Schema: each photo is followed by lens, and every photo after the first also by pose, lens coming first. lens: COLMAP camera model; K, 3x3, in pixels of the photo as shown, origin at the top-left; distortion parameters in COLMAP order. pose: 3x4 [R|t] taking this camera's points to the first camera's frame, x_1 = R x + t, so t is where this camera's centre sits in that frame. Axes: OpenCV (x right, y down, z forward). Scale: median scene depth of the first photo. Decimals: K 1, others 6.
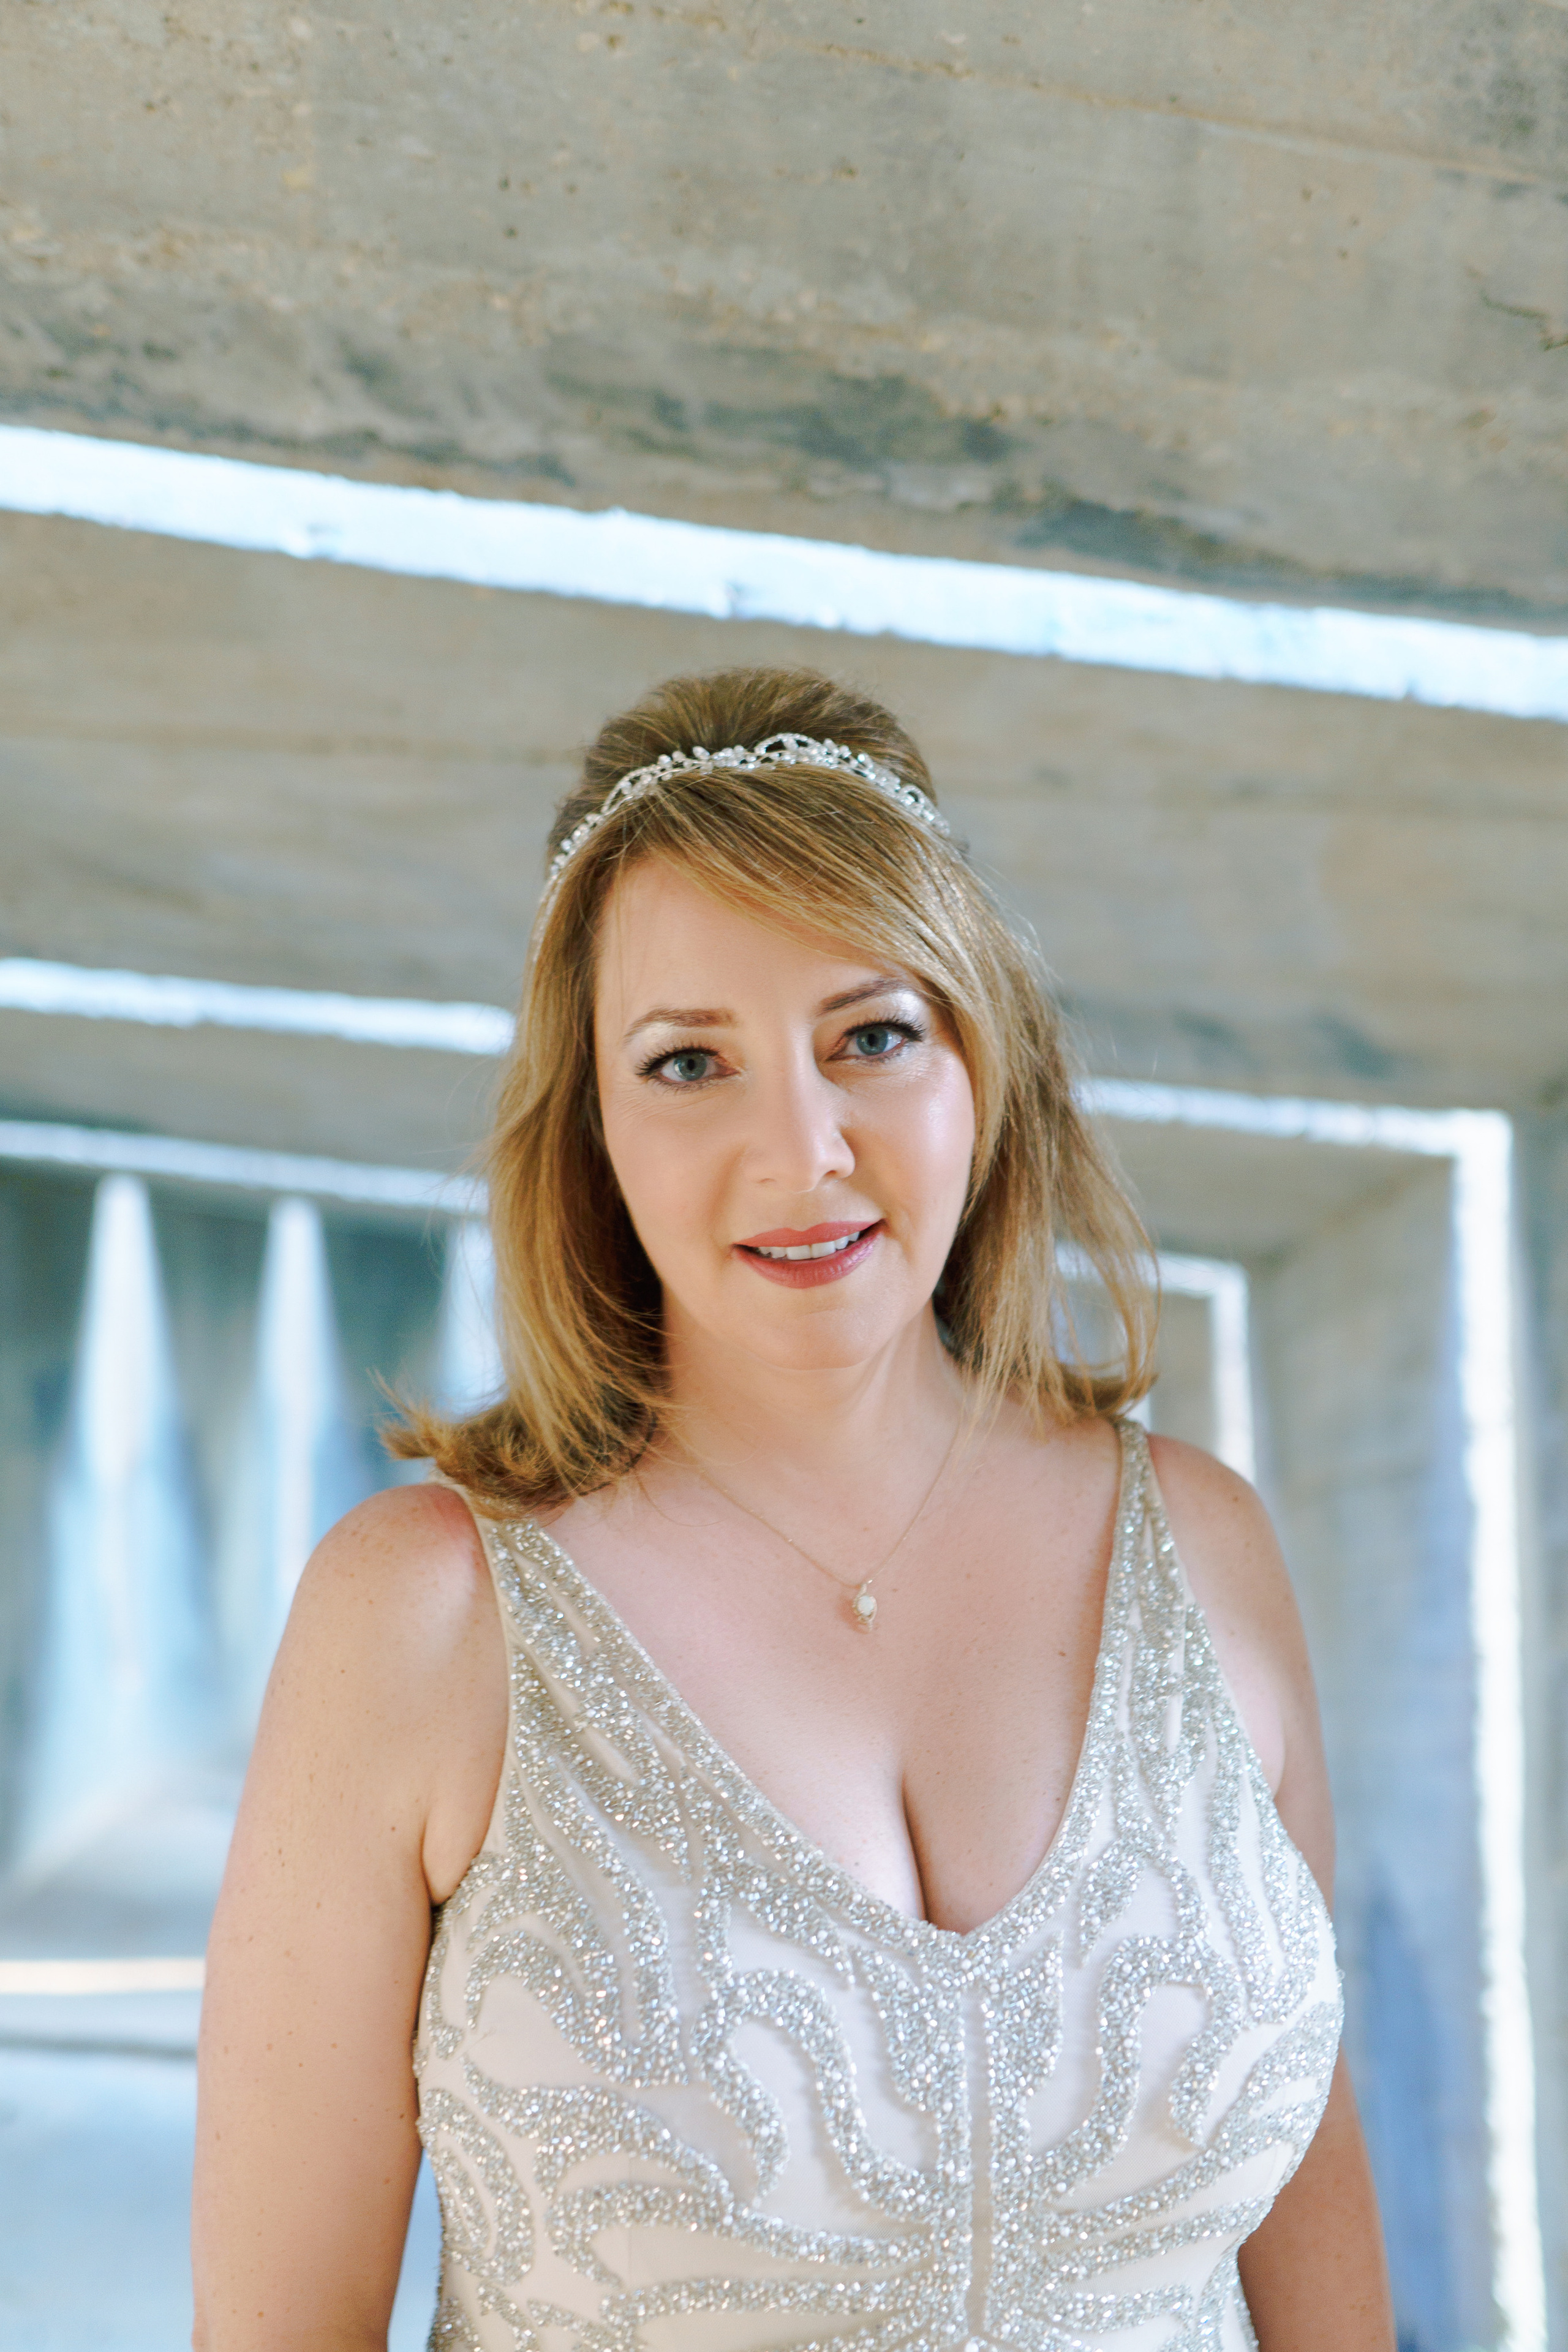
lens RADIAL K [[2477.0, 0, 784.0], [0, 2477.0, 1176.0], [0, 0, 1]] dist [0.007169, -0.016641]
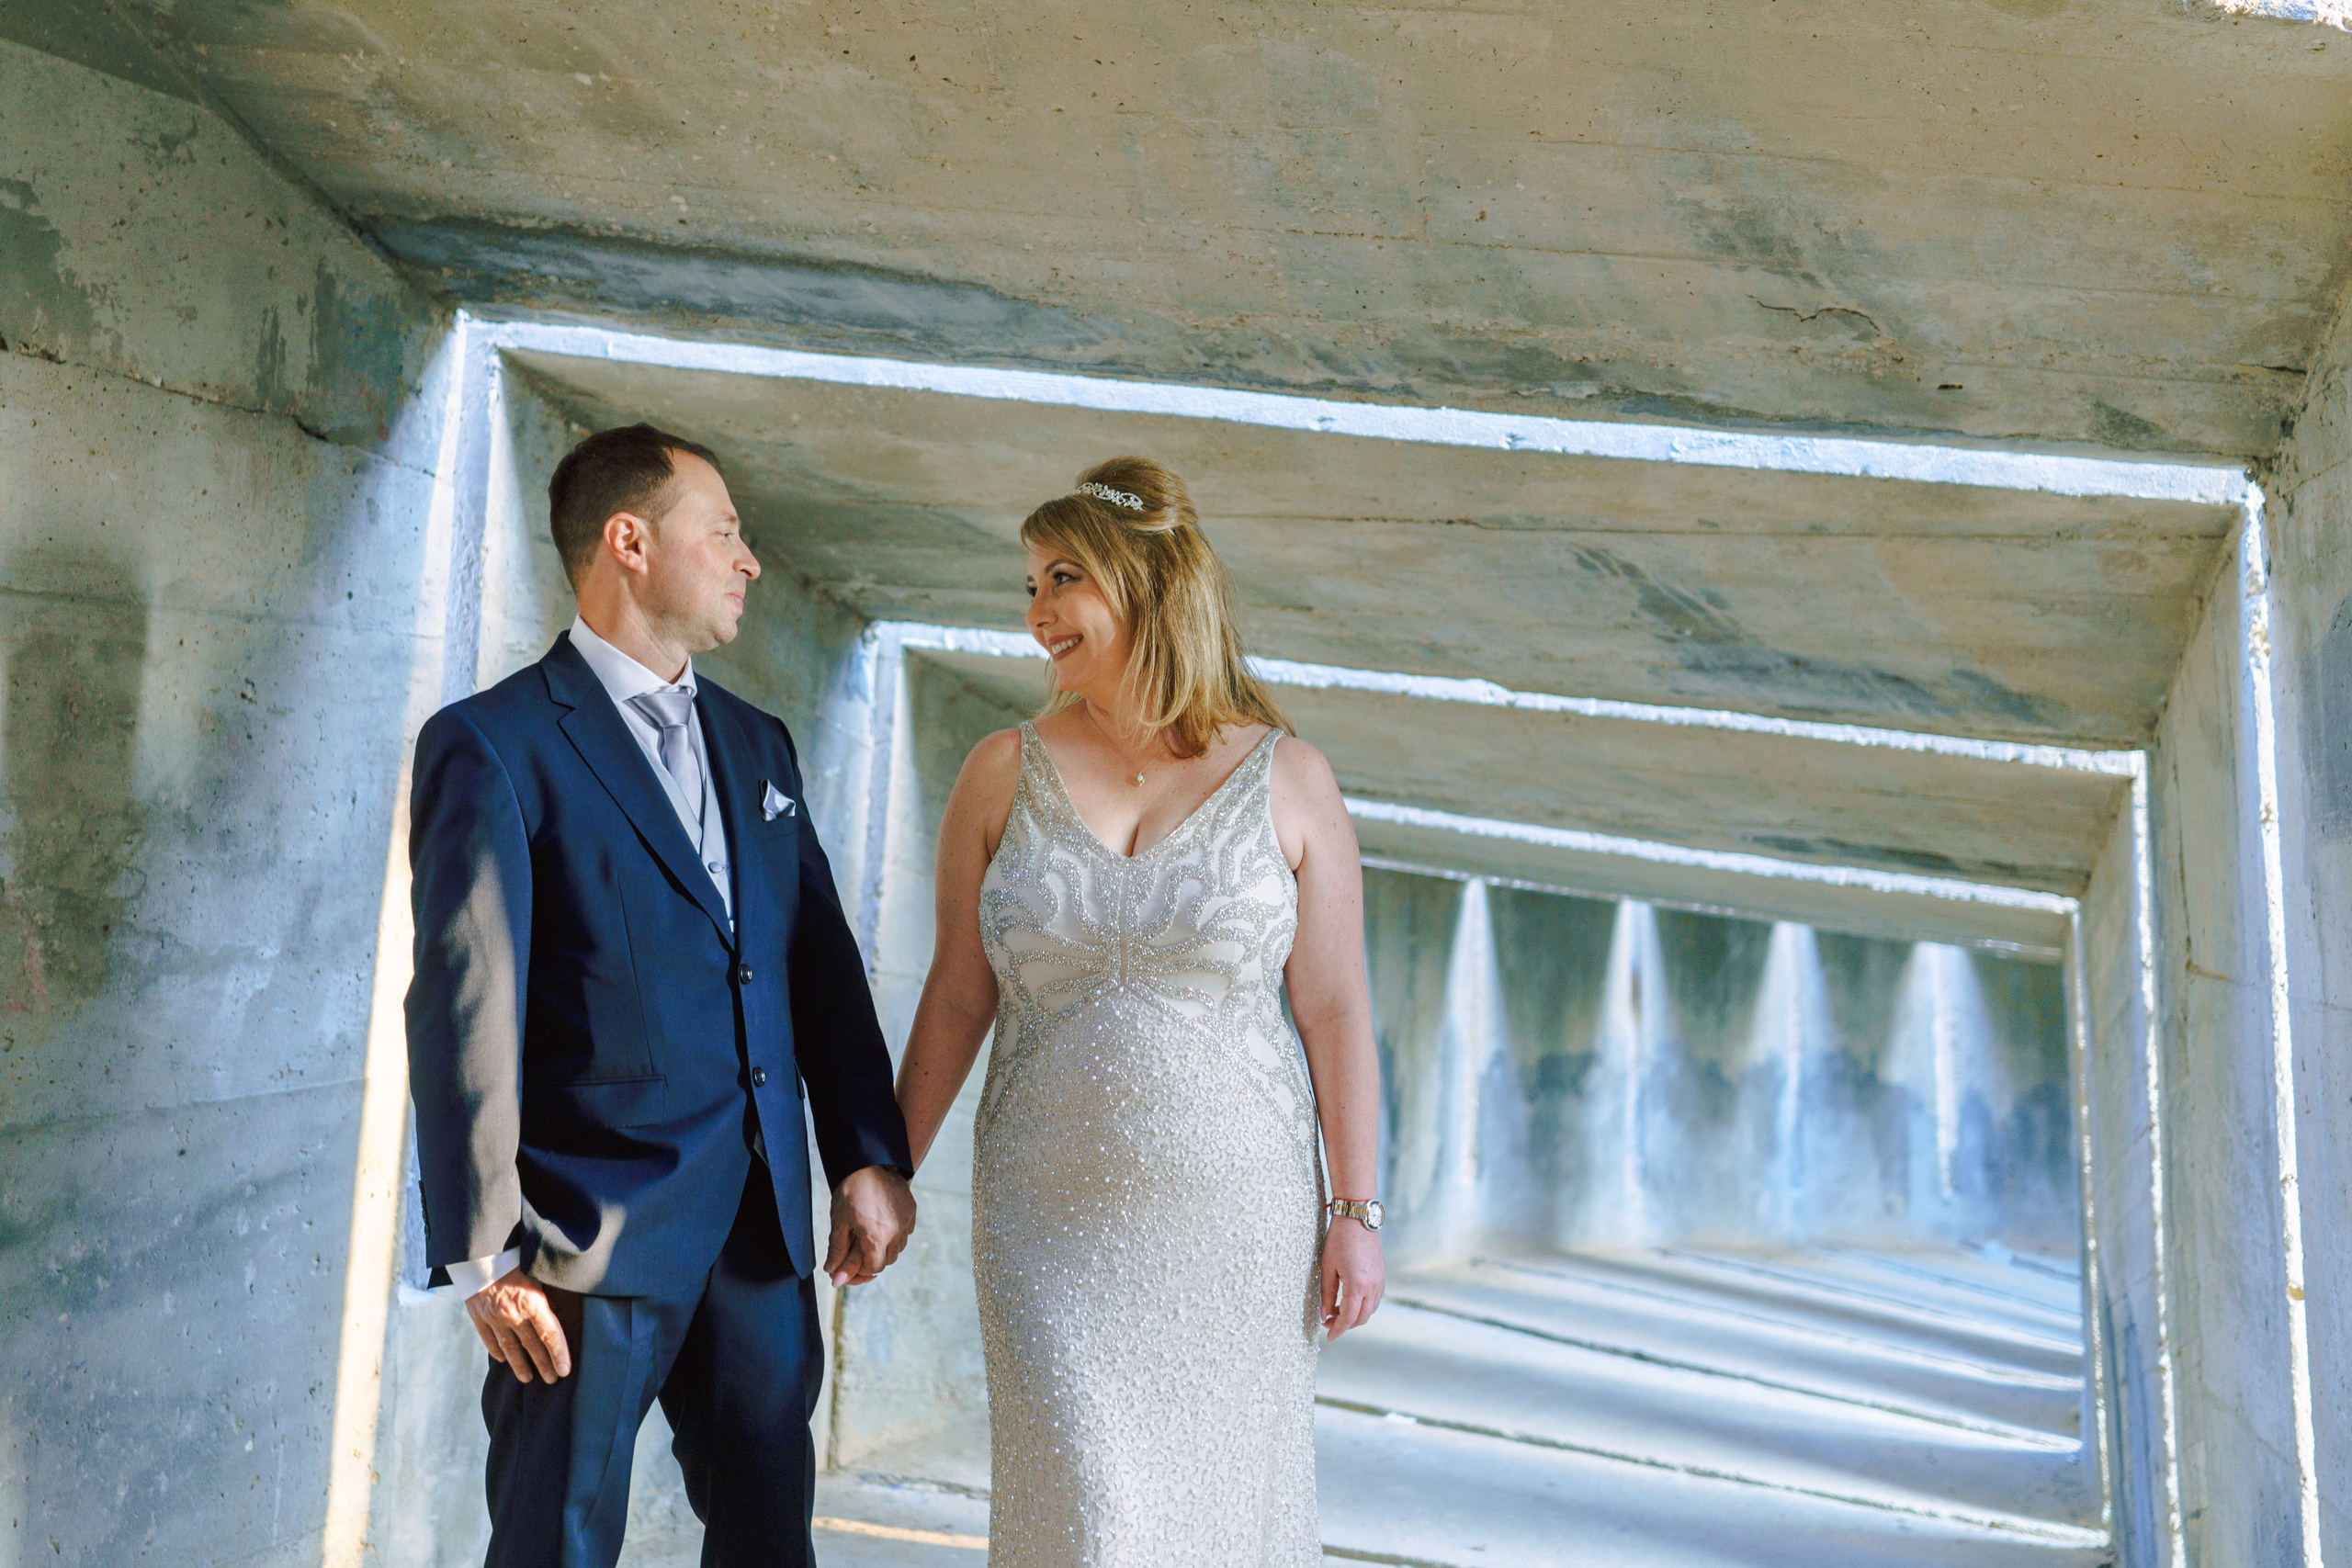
lens RADIAL K [[2476.7, 0, 1176.0], [0, 2476.7, 784.0], [0, 0, 1]] dist [0.007169, -0.016641]
pose [[0.929741, 0.007939, -0.368130, 0.589436], [-0.042904, 0.995293, -0.086893, 0.309207], [0.365707, 0.096582, 0.925705, -1.259983]]
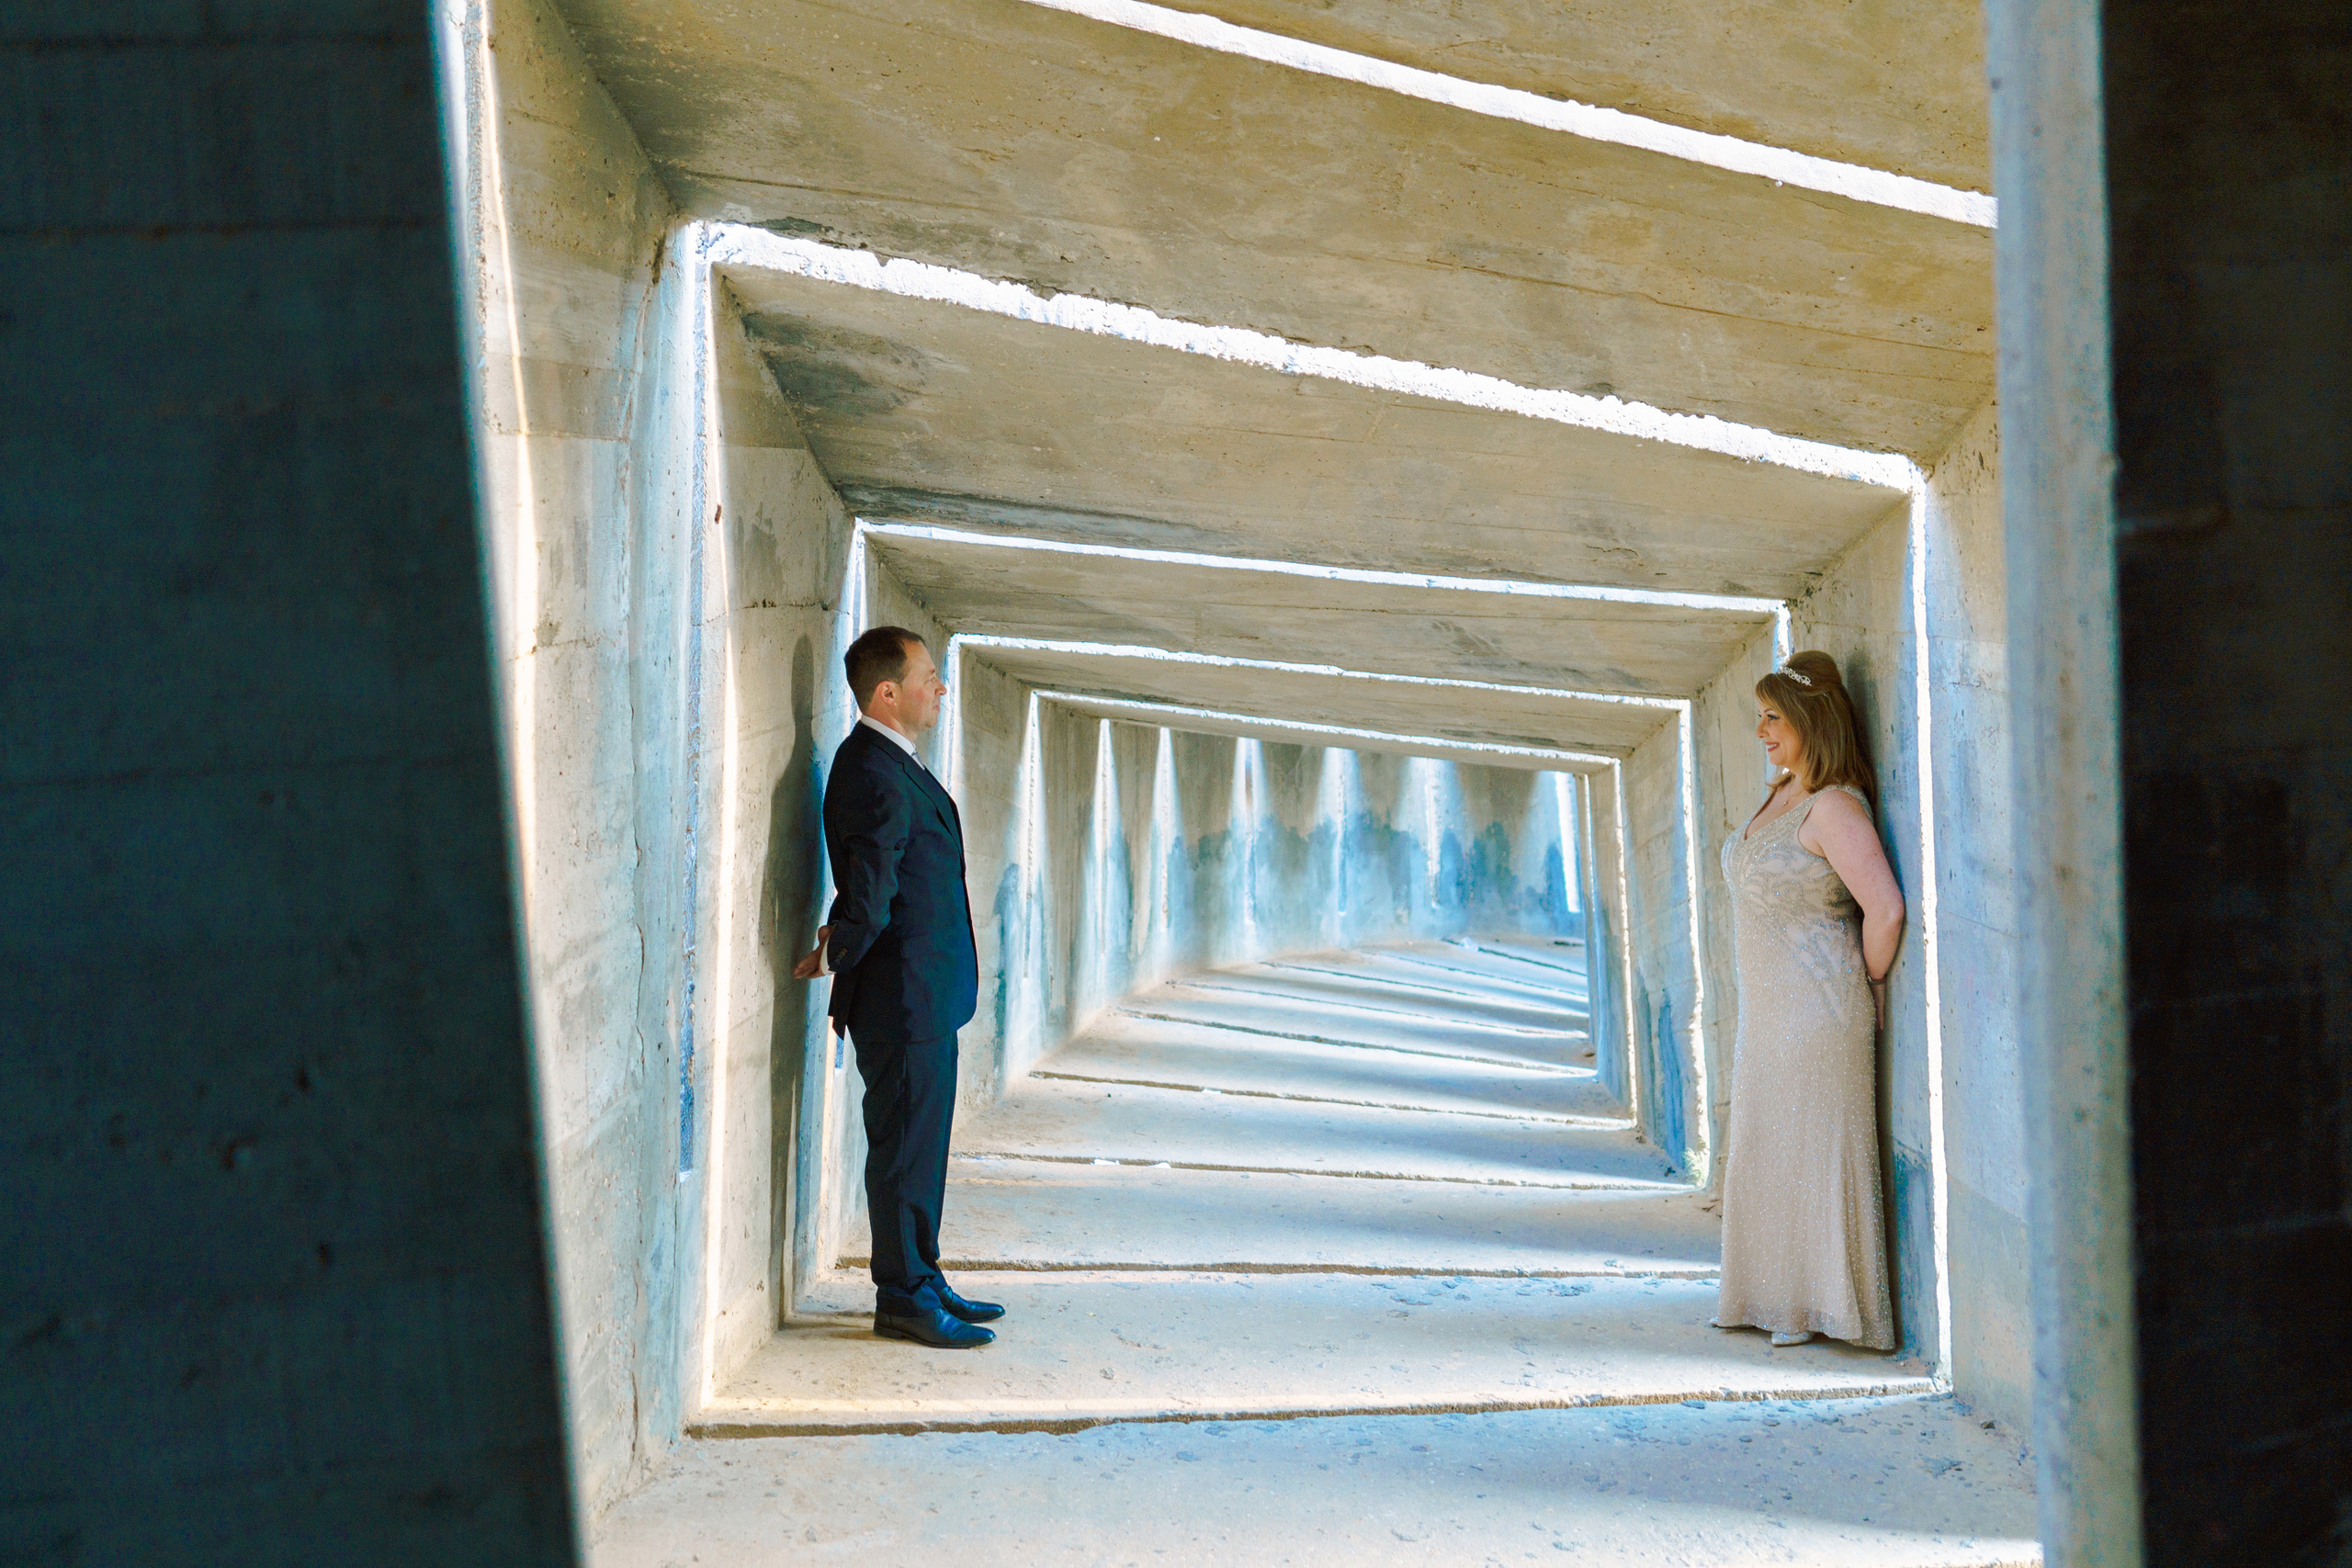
lens RADIAL K [[2487.7, 0, 1160.5], [0, 2487.7, 782.9], [0, 0, 1]] dist [-0.007483, 0.002590]
pose [[0.995987, 0.002988, -0.089446, -0.109745], [0.000122, 0.999396, 0.034750, -0.052592], [0.089496, -0.034621, 0.995385, -3.688329]]
